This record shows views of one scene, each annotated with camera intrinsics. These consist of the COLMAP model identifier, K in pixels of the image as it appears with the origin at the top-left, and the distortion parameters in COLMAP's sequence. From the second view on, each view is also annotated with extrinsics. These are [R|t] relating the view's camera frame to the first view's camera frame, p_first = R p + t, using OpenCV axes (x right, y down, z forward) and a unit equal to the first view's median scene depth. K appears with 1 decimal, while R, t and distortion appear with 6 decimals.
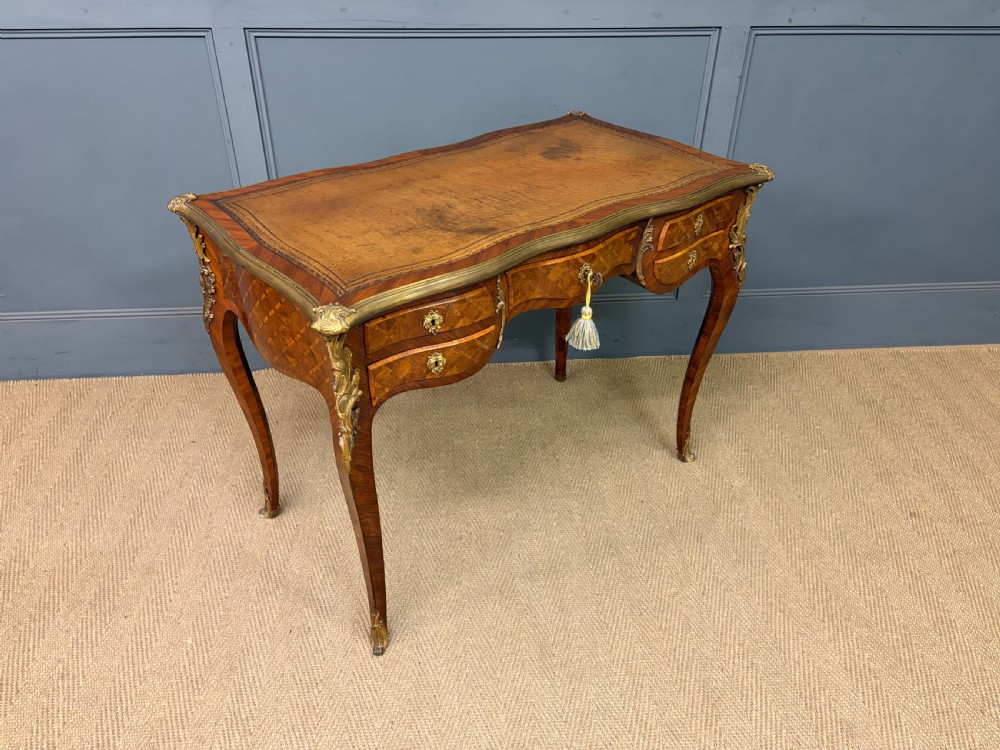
lens RADIAL K [[768.1, 0, 499.7], [0, 768.1, 381.0], [0, 0, 1]] dist [0.049646, -0.067408]
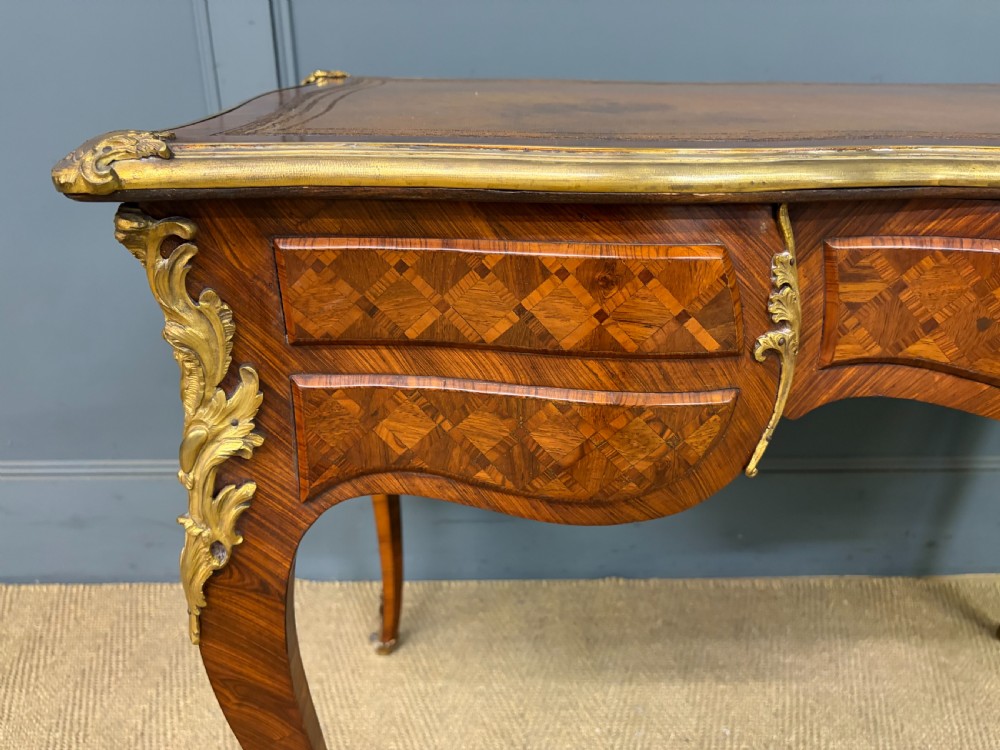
lens RADIAL K [[768.1, 0, 494.8], [0, 768.1, 378.9], [0, 0, 1]] dist [0.049646, -0.067408]
pose [[0.997856, 0.024388, -0.060736, -0.151831], [-0.033998, 0.986107, -0.162595, -0.090638], [0.055926, 0.164312, 0.984822, 0.599865]]
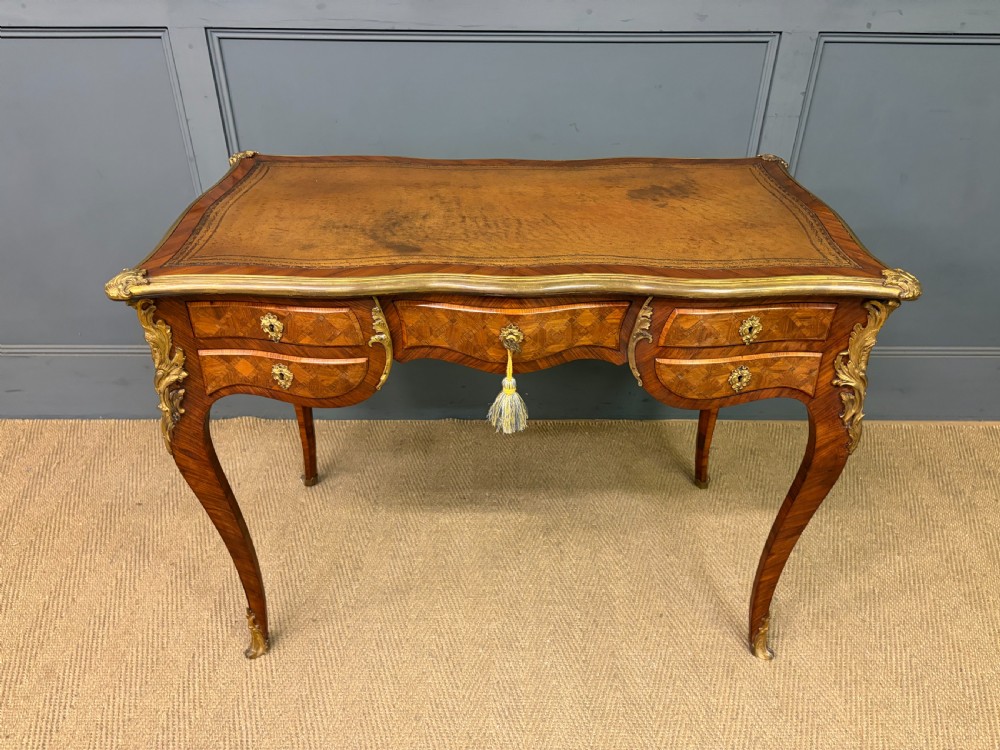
lens RADIAL K [[768.1, 0, 500.5], [0, 768.1, 379.0], [0, 0, 1]] dist [0.049646, -0.067408]
pose [[0.996589, 0.040531, -0.071886, 0.069669], [-0.042254, 0.998851, -0.022619, -0.066956], [0.070887, 0.025579, 0.997156, 0.190685]]
